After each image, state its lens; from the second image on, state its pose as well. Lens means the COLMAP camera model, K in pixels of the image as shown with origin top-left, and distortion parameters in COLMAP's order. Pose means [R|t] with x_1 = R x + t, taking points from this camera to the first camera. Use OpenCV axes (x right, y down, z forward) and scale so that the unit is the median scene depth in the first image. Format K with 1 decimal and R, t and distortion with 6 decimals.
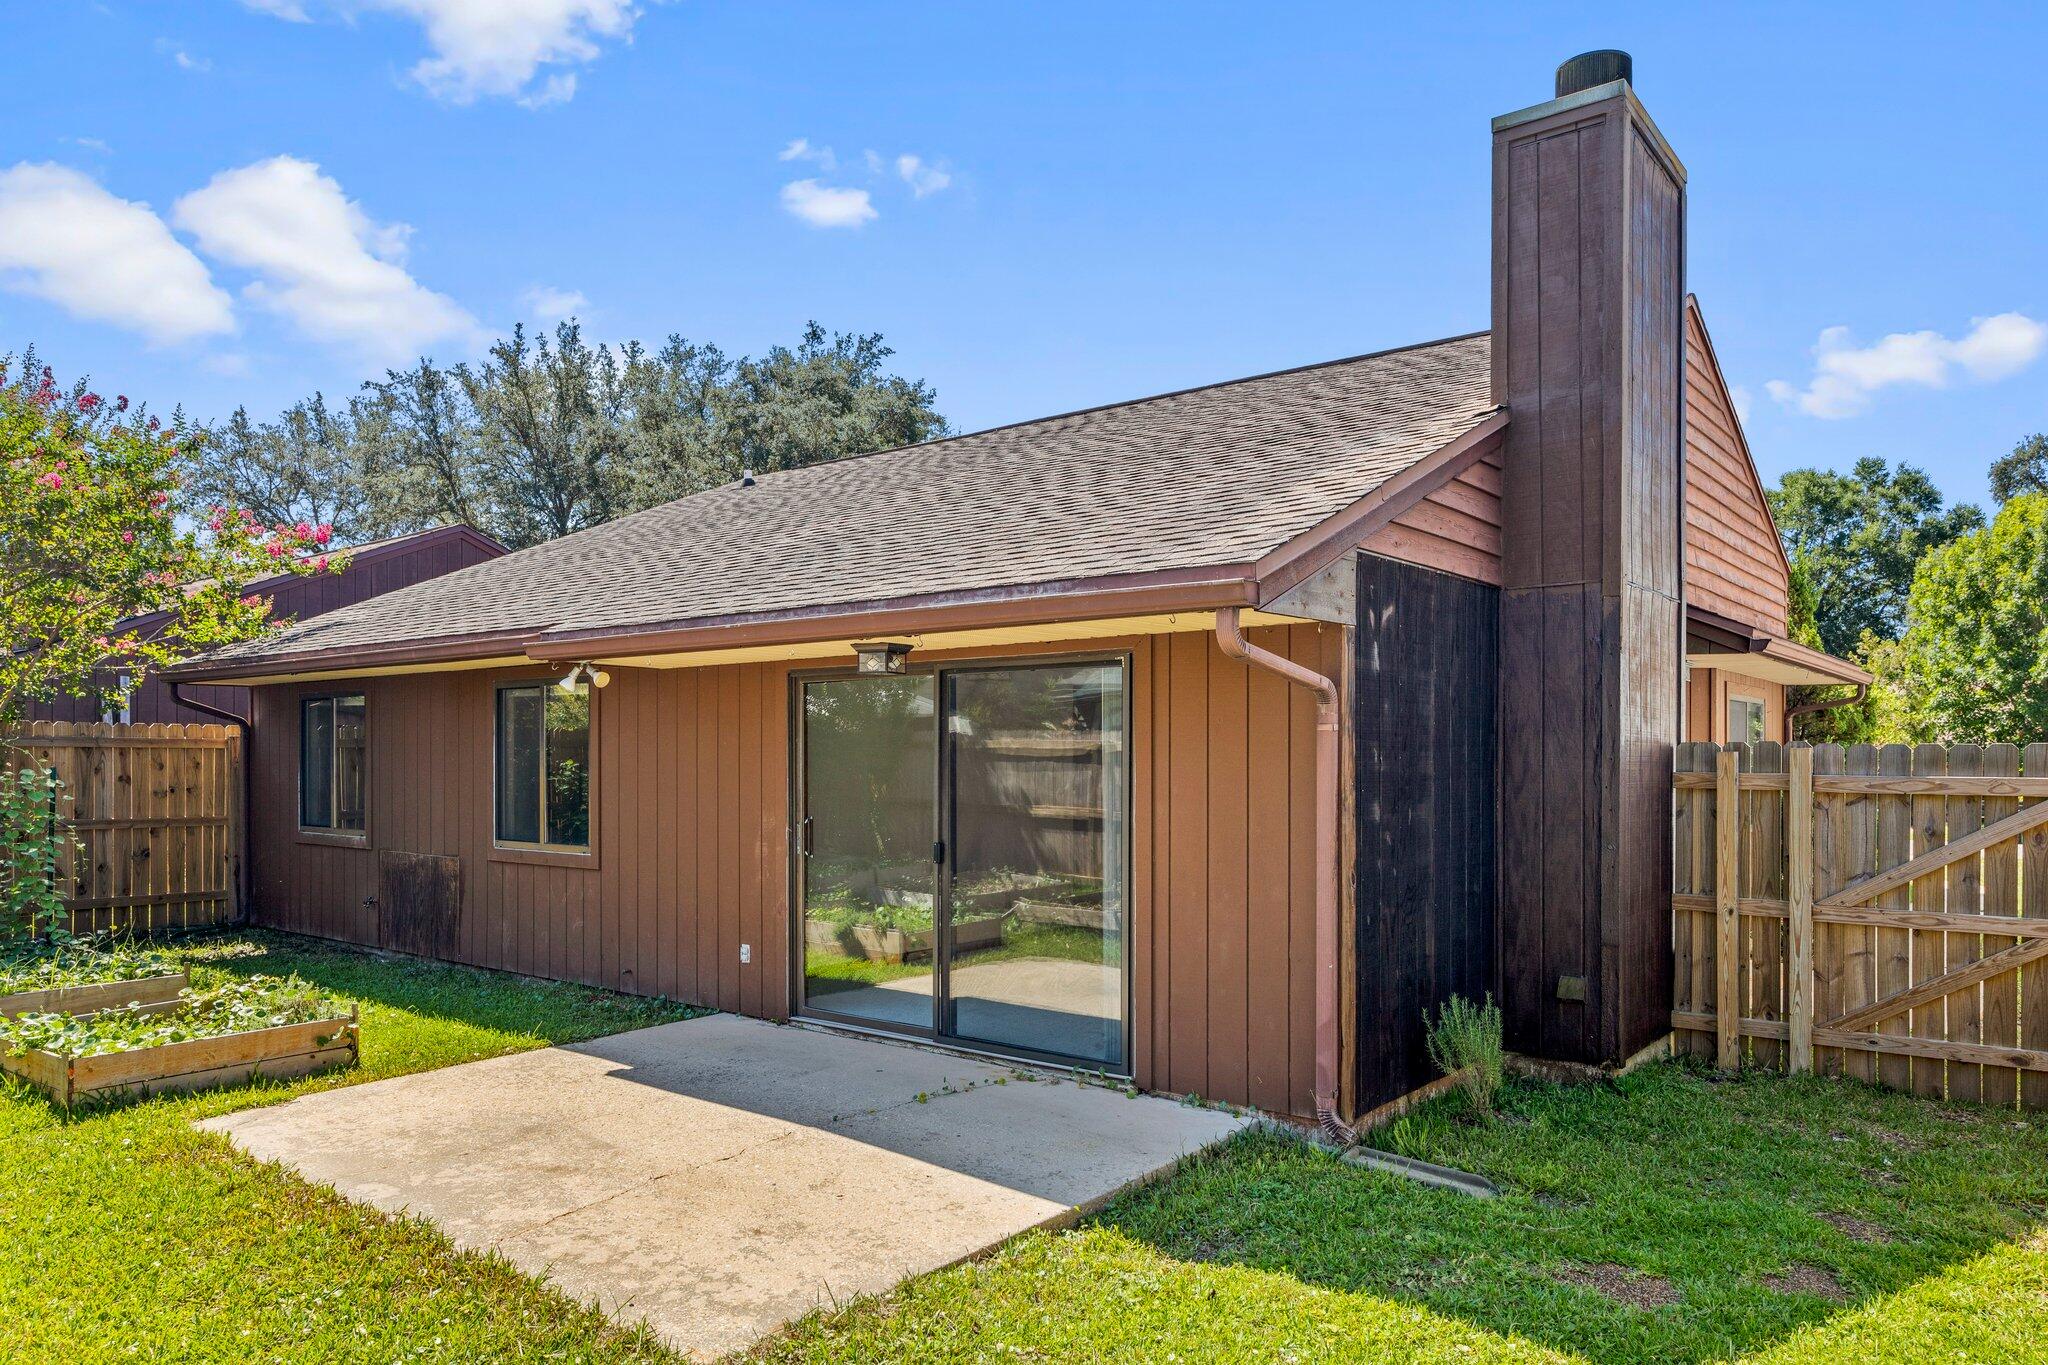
lens RADIAL K [[1349.3, 0, 1025.9], [0, 1349.3, 756.8], [0, 0, 1]] dist [-0.001877, 0.006960]
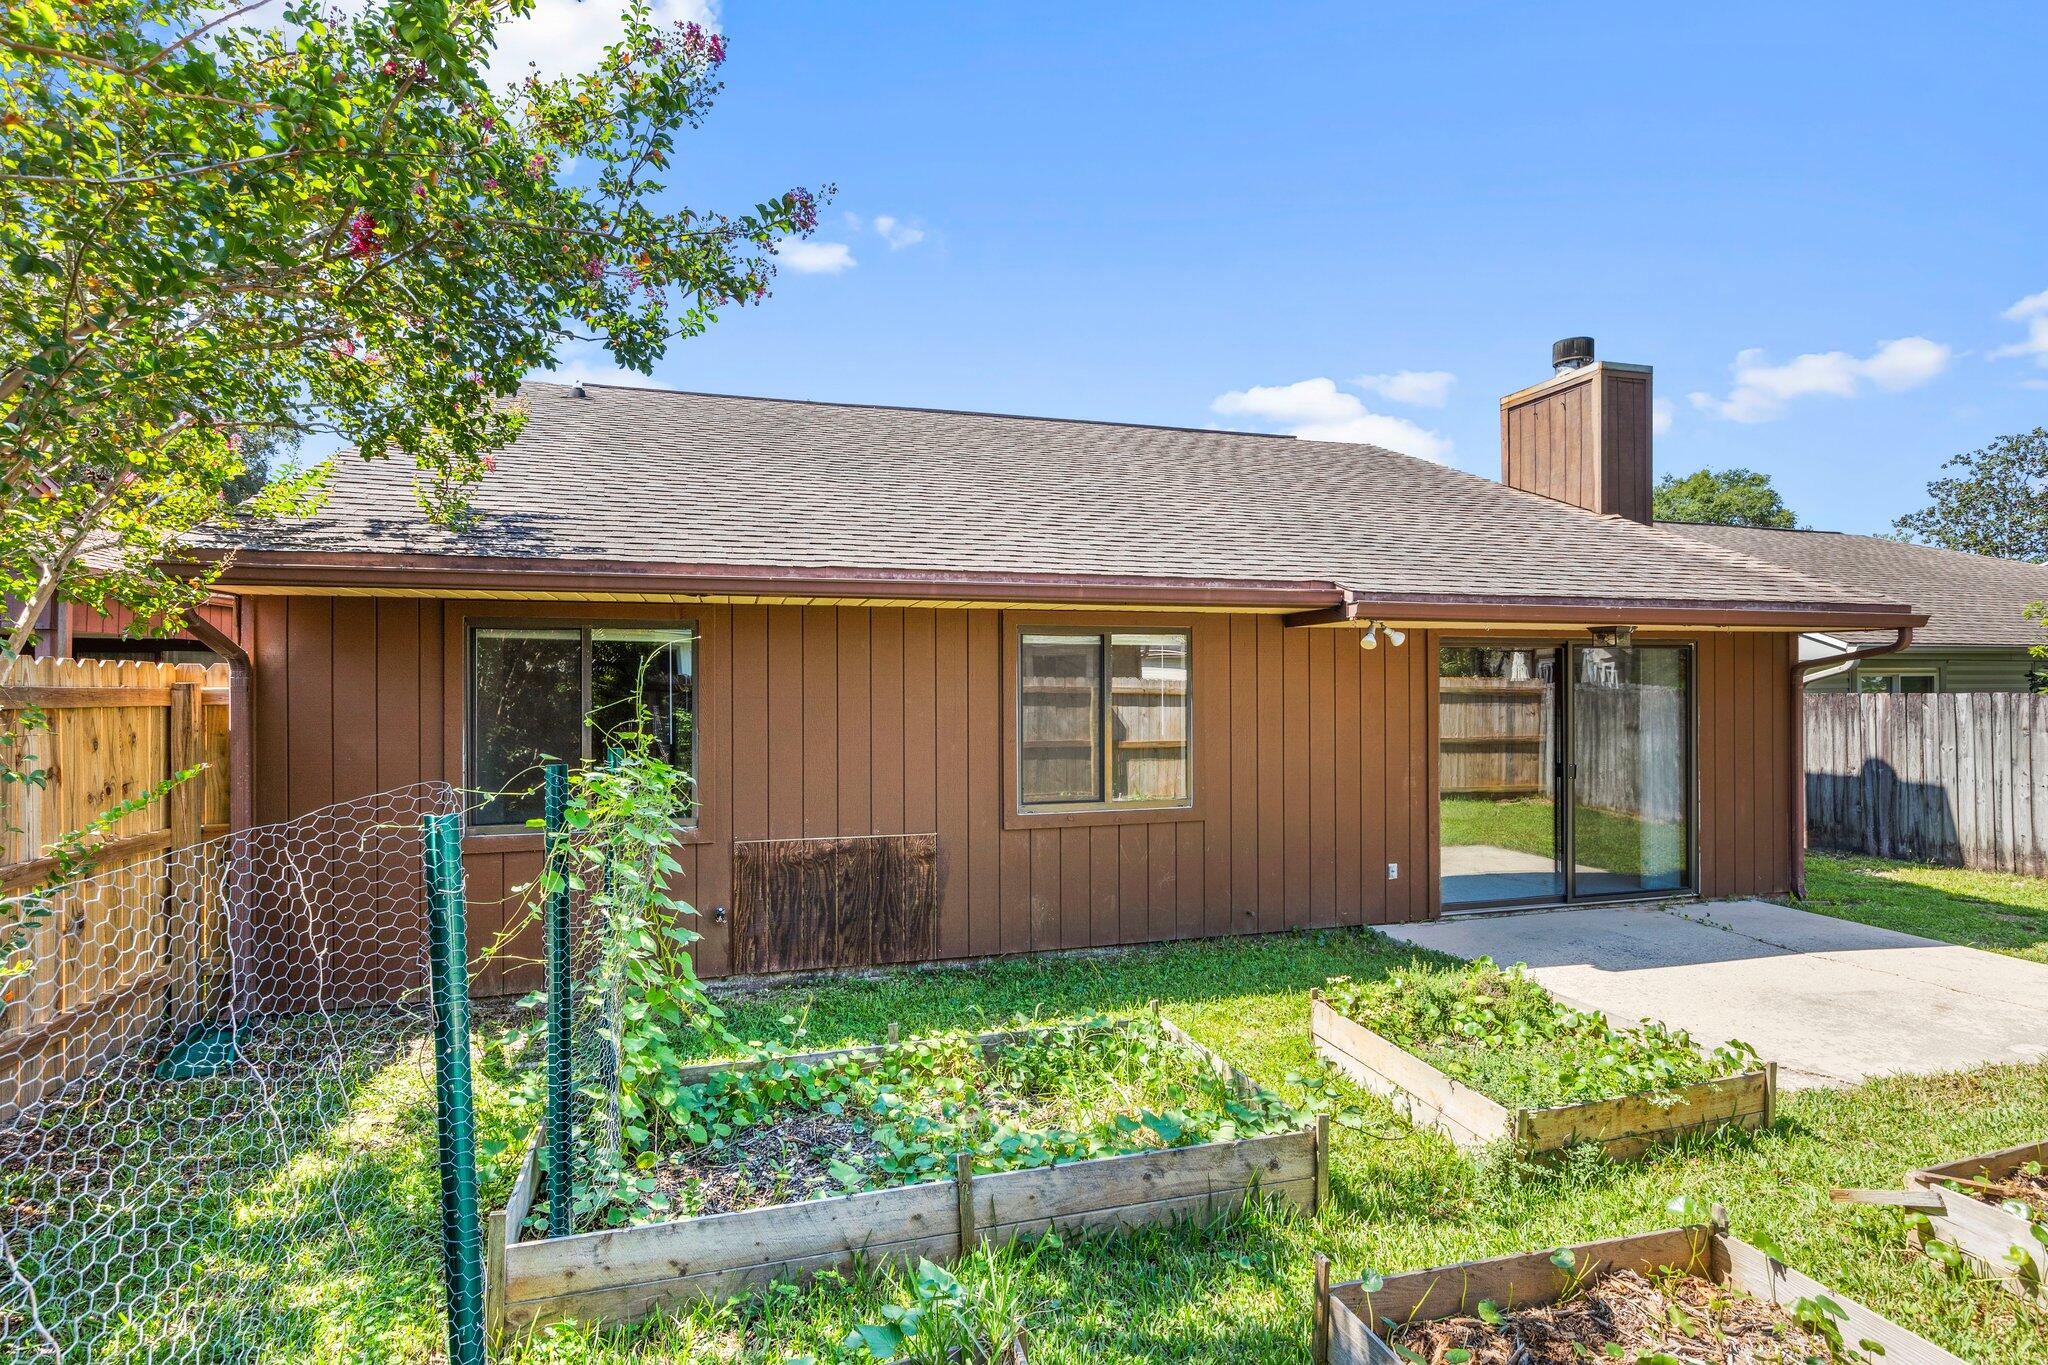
lens RADIAL K [[1012.4, 0, 1011.4], [0, 1012.4, 677.1], [0, 0, 1]] dist [0.006915, 0.000458]
pose [[0.578654, 0.006880, 0.815544, -1.368286], [0.006024, 0.999901, -0.012710, -0.019515], [-0.815551, 0.012268, 0.578556, 0.910817]]
